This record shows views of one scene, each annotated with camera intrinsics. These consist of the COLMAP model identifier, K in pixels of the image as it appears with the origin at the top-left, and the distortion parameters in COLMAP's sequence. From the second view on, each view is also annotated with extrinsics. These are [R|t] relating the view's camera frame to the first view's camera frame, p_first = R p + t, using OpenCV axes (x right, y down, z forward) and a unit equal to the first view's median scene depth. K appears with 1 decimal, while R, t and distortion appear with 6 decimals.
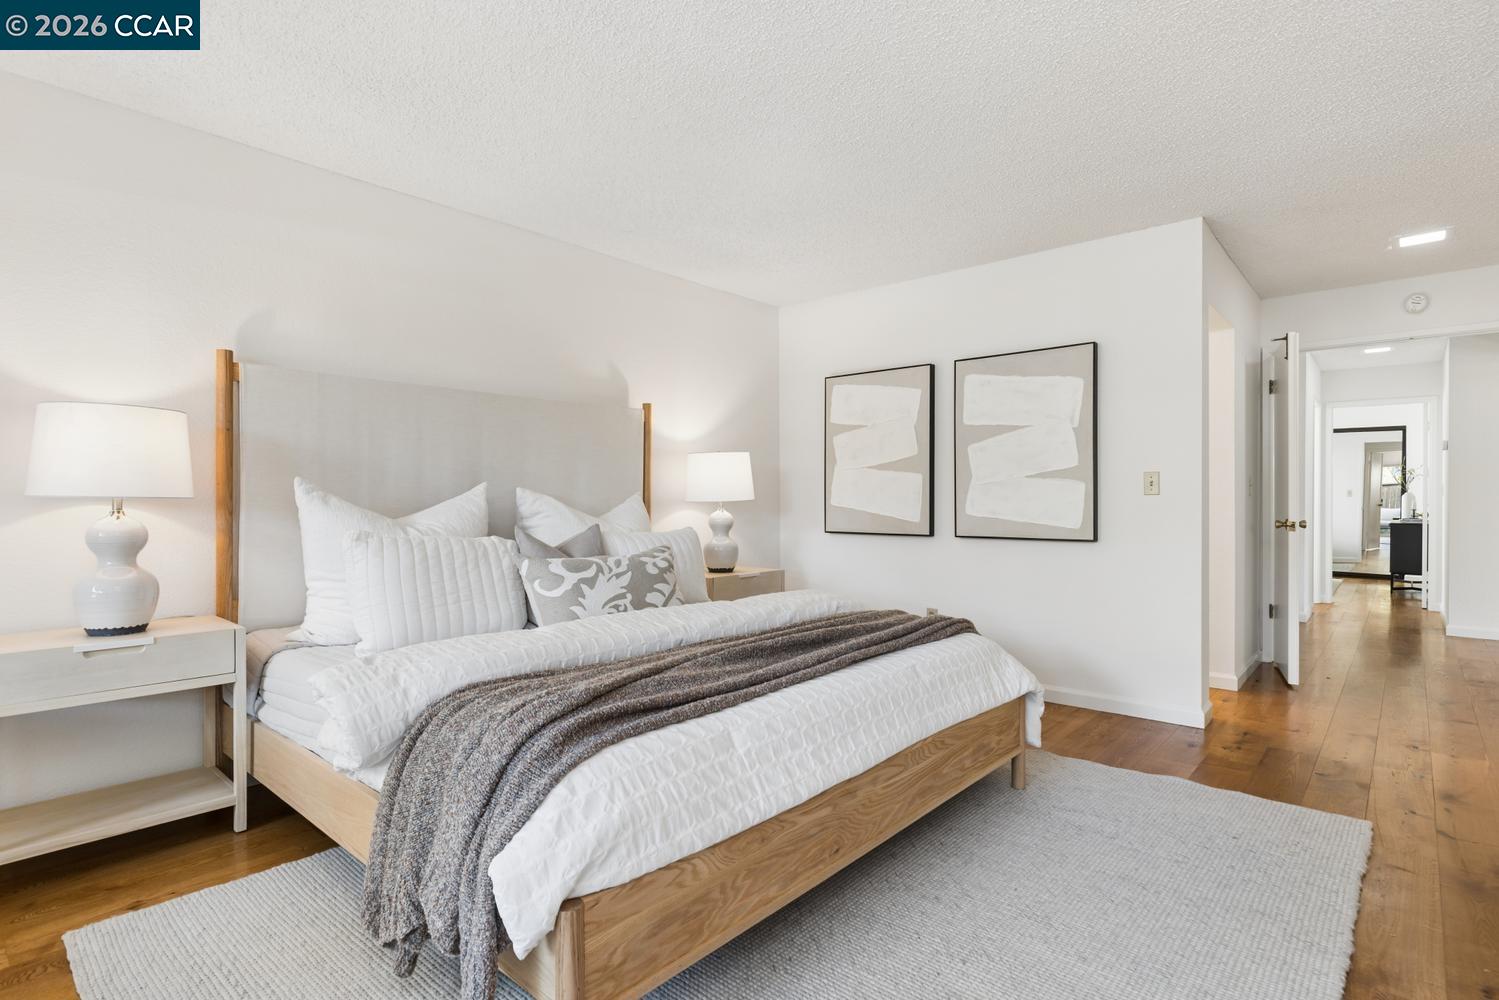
lens RADIAL K [[778.0, 0, 751.7], [0, 778.0, 499.3], [0, 0, 1]] dist [0.006841, 0.001218]
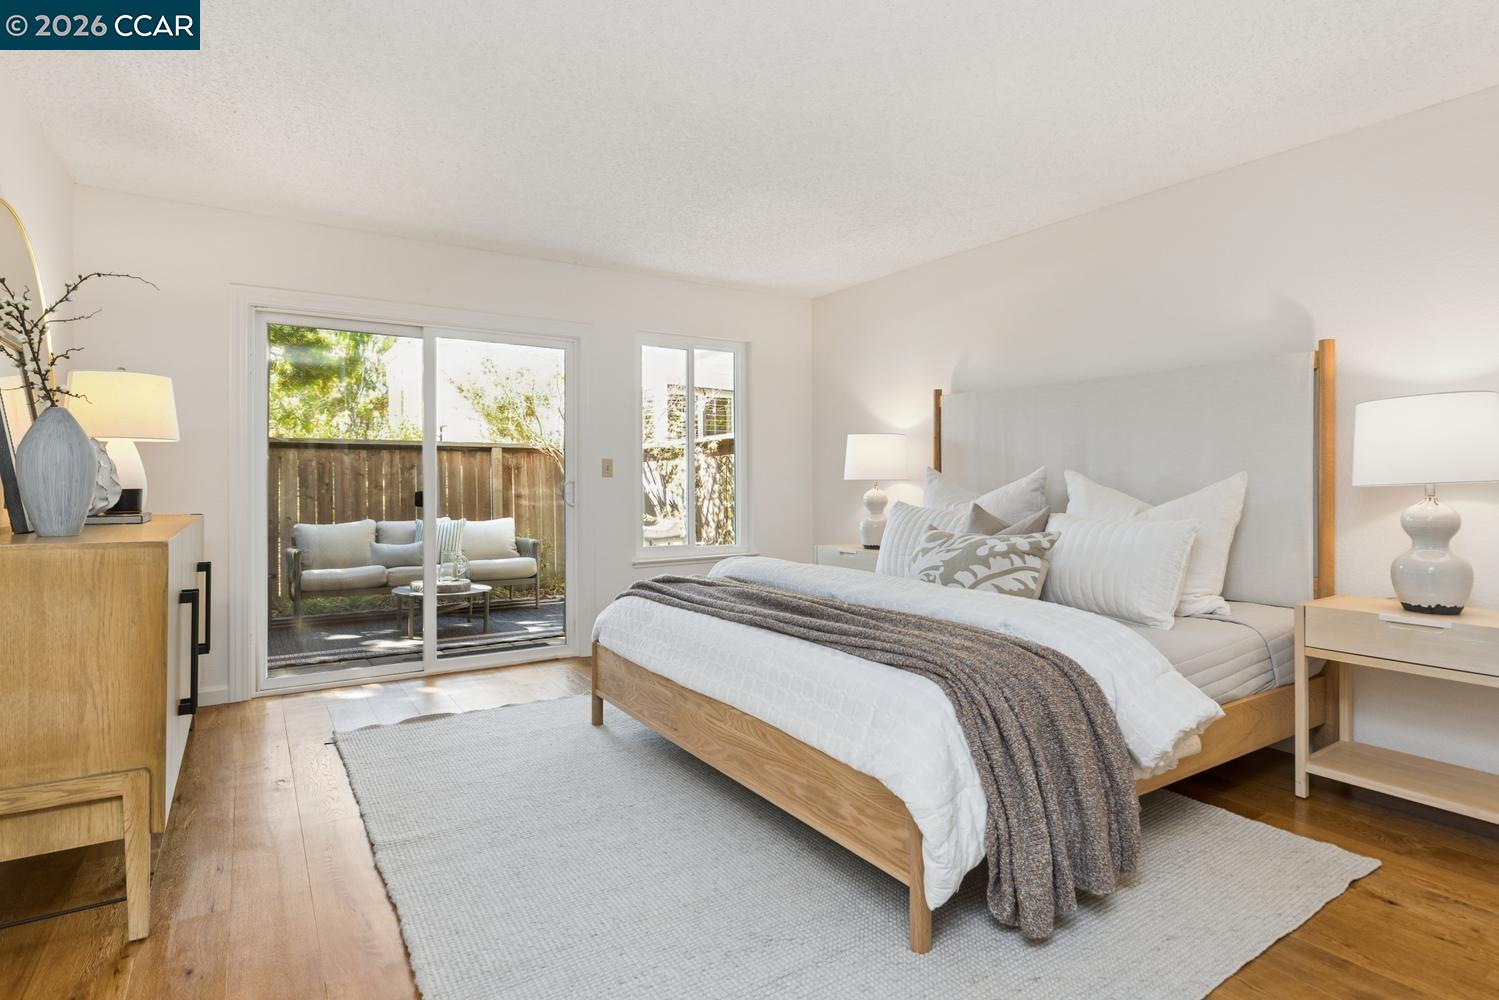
lens RADIAL K [[778.0, 0, 756.0], [0, 778.0, 491.5], [0, 0, 1]] dist [0.006841, 0.001218]
pose [[-0.284519, 0.011881, -0.958597, 1.038676], [0.003986, 0.999929, 0.011210, -0.000318], [0.958662, -0.000631, -0.284547, 1.123591]]
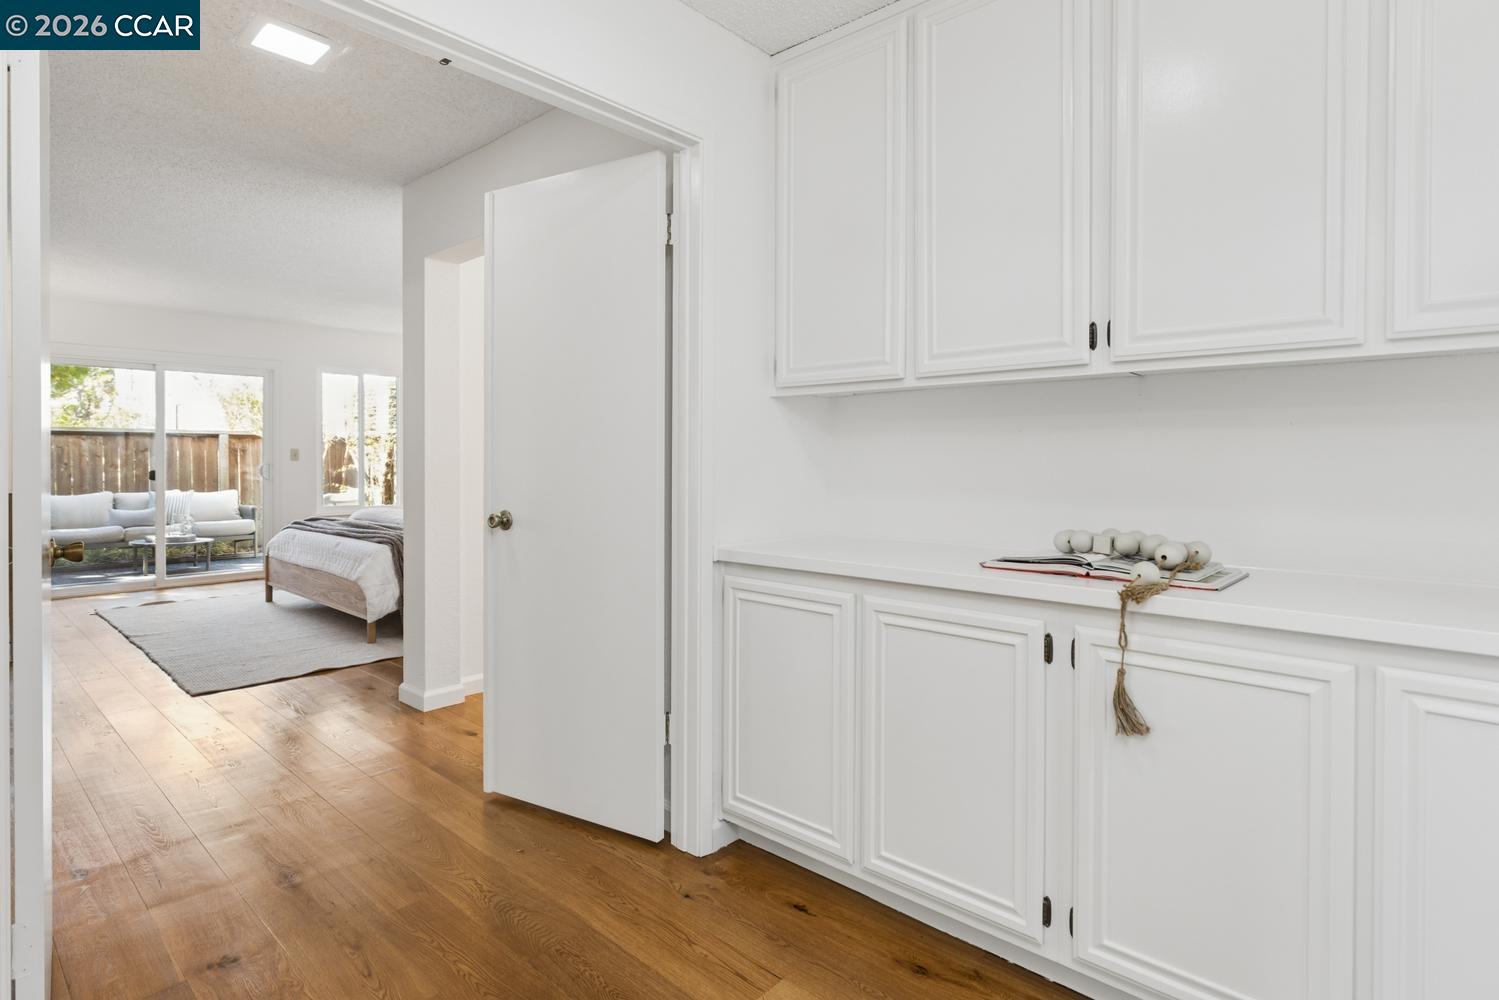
lens RADIAL K [[778.0, 0, 746.2], [0, 778.0, 468.5], [0, 0, 1]] dist [0.006841, 0.001218]
pose [[-0.046152, 0.012979, -0.998850, 2.091104], [0.001133, 0.999916, 0.012940, -0.020822], [0.998934, -0.000535, -0.046163, 2.001397]]
